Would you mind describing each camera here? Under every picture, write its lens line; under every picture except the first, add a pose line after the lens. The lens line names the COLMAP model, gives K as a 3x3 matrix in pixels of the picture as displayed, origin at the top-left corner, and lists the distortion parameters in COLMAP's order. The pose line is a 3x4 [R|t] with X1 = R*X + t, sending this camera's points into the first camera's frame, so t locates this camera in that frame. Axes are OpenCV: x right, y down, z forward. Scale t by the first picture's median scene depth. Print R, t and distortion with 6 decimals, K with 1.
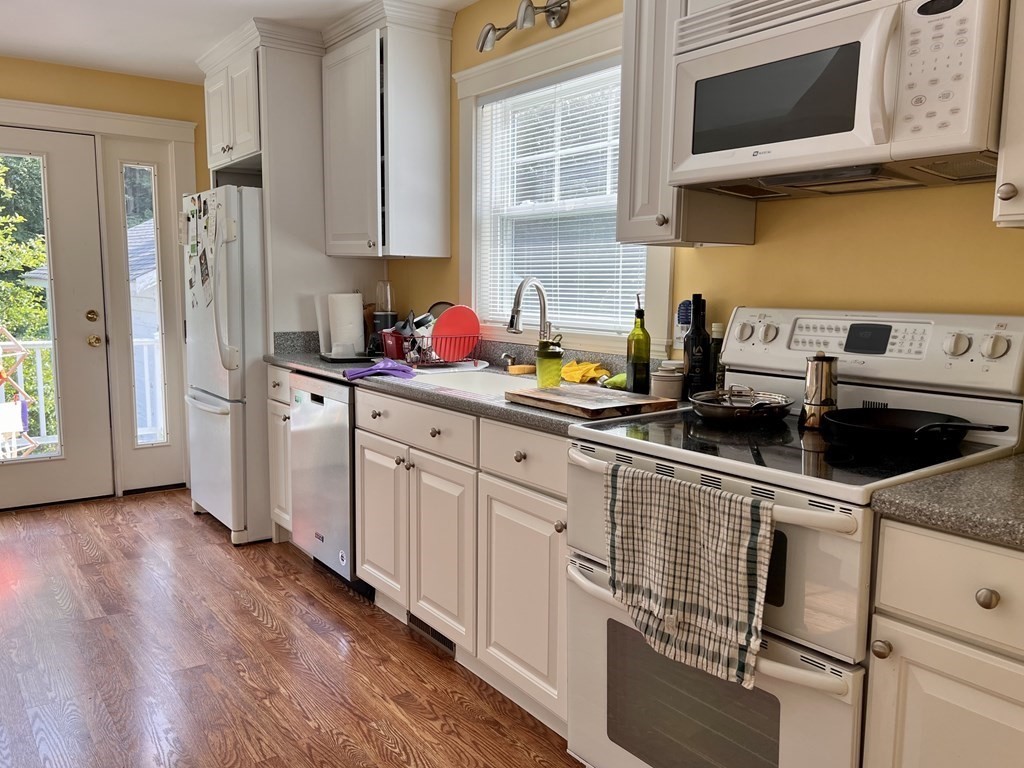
lens RADIAL K [[805.4, 0, 503.2], [0, 805.4, 386.8], [0, 0, 1]] dist [0.108837, -0.142816]
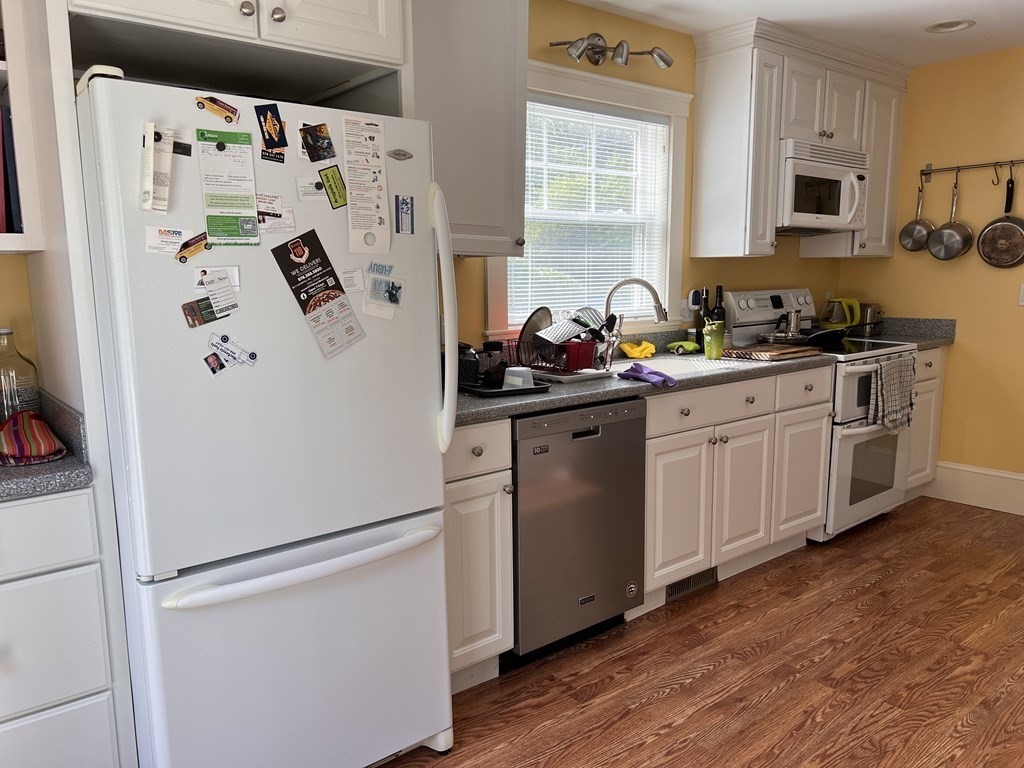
lens RADIAL K [[779.3, 0, 506.0], [0, 779.3, 387.4], [0, 0, 1]] dist [0.106914, -0.117516]
pose [[-0.075899, -0.154074, 0.985140, -1.536945], [0.134791, 0.977336, 0.163239, -0.260735], [-0.987963, 0.145177, -0.053411, 1.735050]]
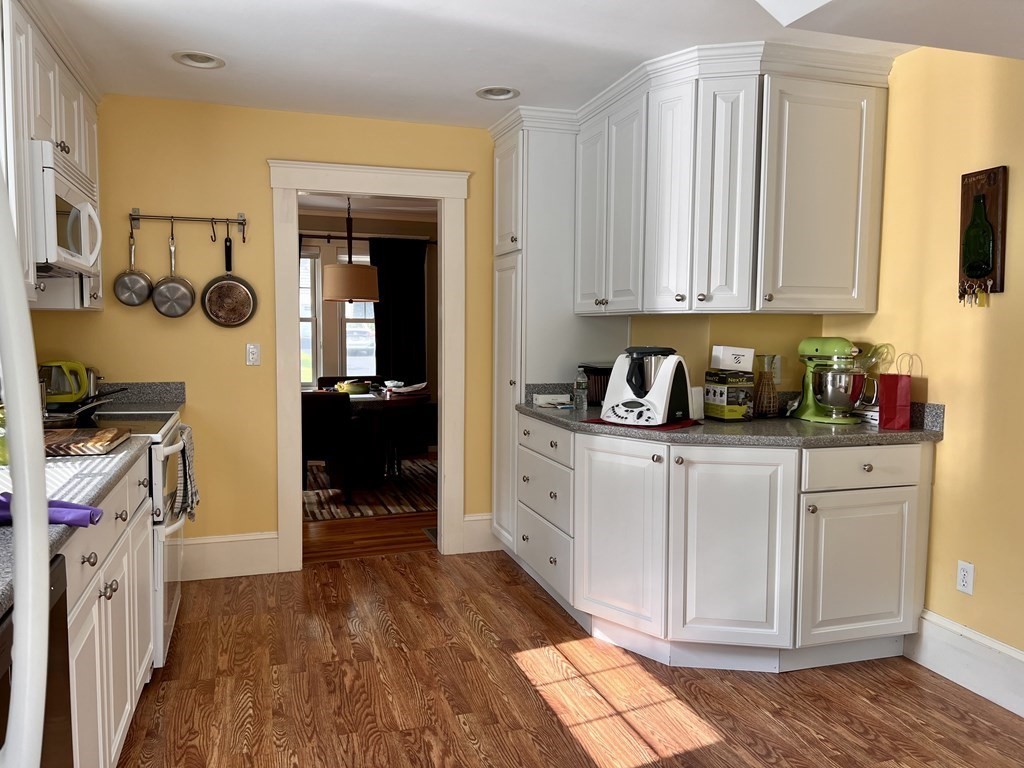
lens RADIAL K [[779.3, 0, 506.0], [0, 779.3, 387.4], [0, 0, 1]] dist [0.106914, -0.117516]
pose [[-0.950751, -0.041313, 0.307190, -0.869803], [0.021543, 0.979873, 0.198456, -0.282608], [-0.309206, 0.195300, -0.930725, 1.963889]]
